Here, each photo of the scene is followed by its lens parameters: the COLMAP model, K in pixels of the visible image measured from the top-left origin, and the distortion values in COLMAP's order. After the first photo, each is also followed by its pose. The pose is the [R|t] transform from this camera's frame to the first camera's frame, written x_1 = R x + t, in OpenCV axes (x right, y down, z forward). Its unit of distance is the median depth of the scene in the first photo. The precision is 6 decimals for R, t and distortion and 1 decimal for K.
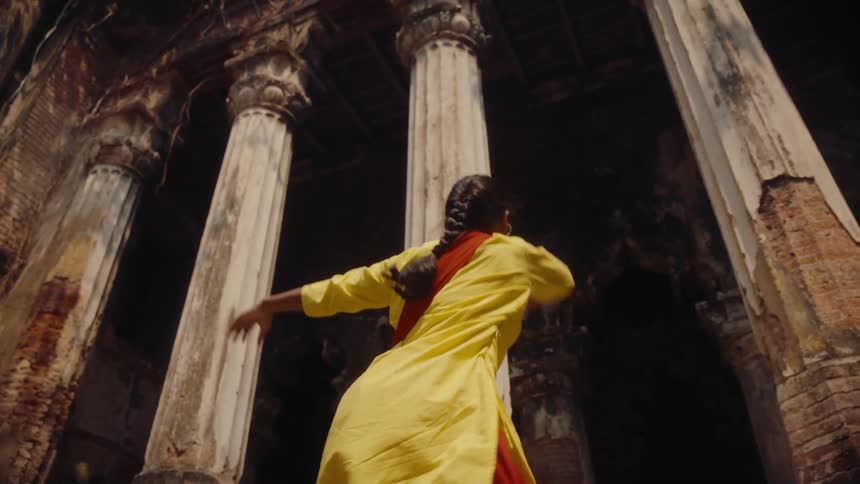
lens RADIAL K [[673.0, 0, 430.0], [0, 673.0, 242.0], [0, 0, 1]] dist [-0.114277, 0.140248]
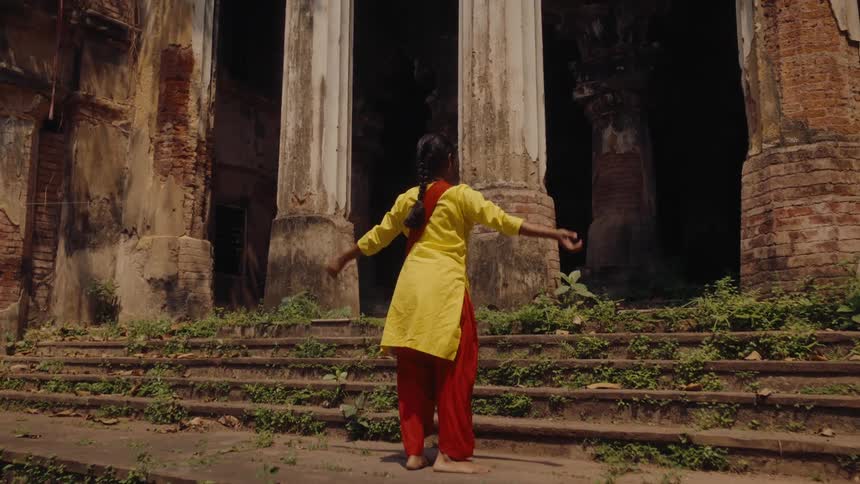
lens RADIAL K [[722.3, 0, 430.0], [0, 722.3, 242.0], [0, 0, 1]] dist [-0.028404, -0.000078]
pose [[0.981208, -0.026543, -0.191119, 0.136949], [0.114814, 0.876376, 0.467743, -0.237860], [0.155077, -0.480896, 0.862954, -0.227648]]
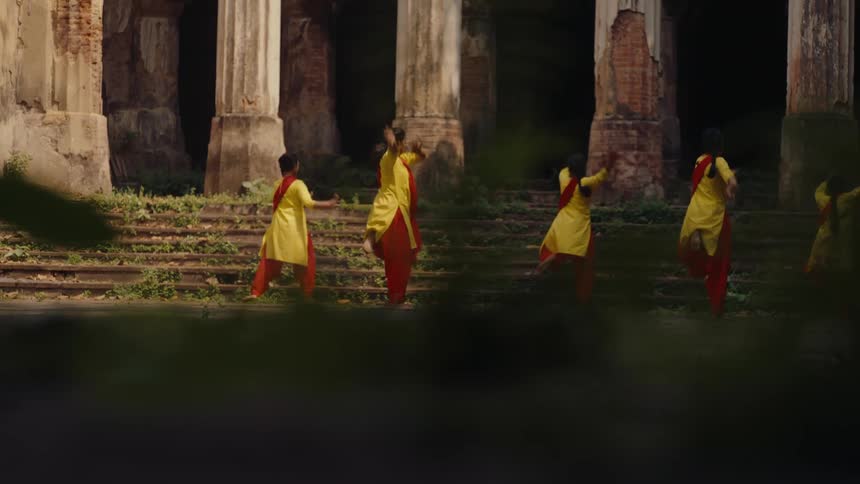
lens RADIAL K [[1827.9, 0, 430.0], [0, 1827.9, 242.0], [0, 0, 1]] dist [0.020865, 0.136700]
pose [[0.974935, 0.024312, 0.221159, -0.855374], [-0.153546, 0.792879, 0.589717, -1.928648], [-0.161015, -0.608894, 0.776738, -2.502940]]
